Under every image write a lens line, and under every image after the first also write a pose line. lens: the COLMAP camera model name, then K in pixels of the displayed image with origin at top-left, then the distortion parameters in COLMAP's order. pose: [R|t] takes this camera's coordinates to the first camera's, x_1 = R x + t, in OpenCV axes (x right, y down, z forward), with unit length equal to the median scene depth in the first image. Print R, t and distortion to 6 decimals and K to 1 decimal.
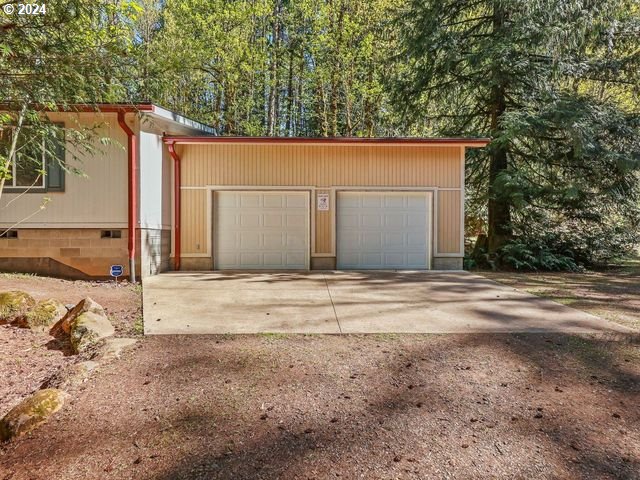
lens RADIAL K [[372.7, 0, 320.0], [0, 372.7, 240.0], [0, 0, 1]] dist [-0.002325, -0.001213]
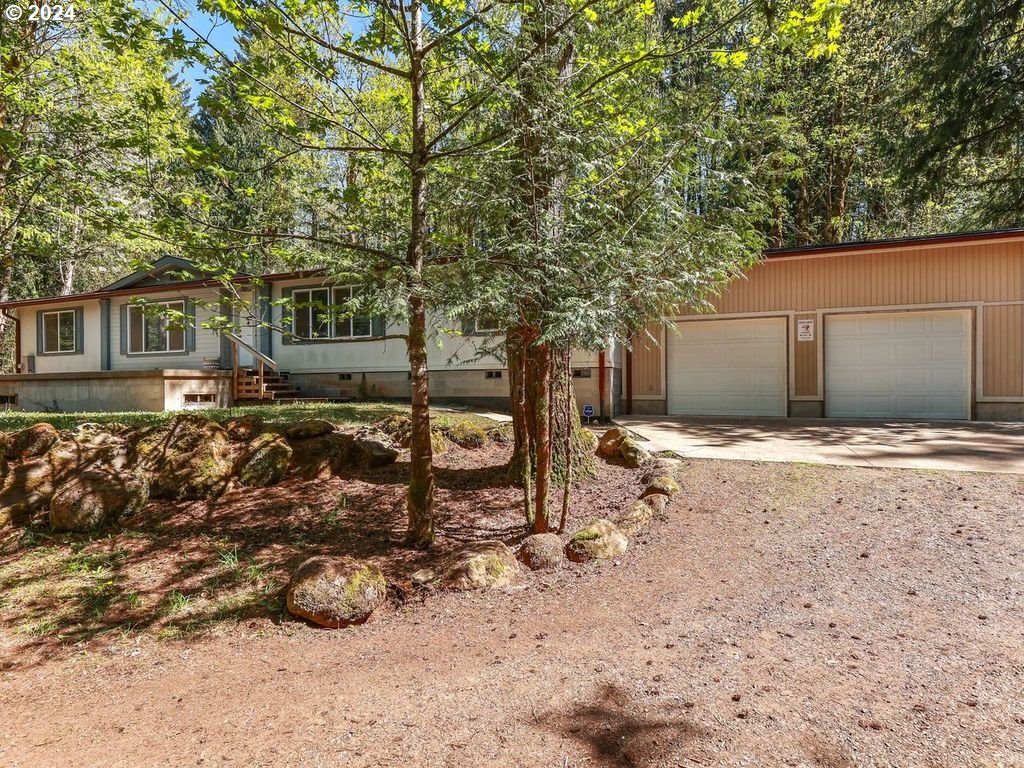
lens RADIAL K [[596.3, 0, 512.0], [0, 596.3, 384.0], [0, 0, 1]] dist [-0.002325, -0.001213]
pose [[0.937833, -0.005518, -0.347043, -0.134627], [0.006952, 0.999972, 0.002886, 0.002988], [0.347017, -0.005120, 0.937845, -0.379811]]
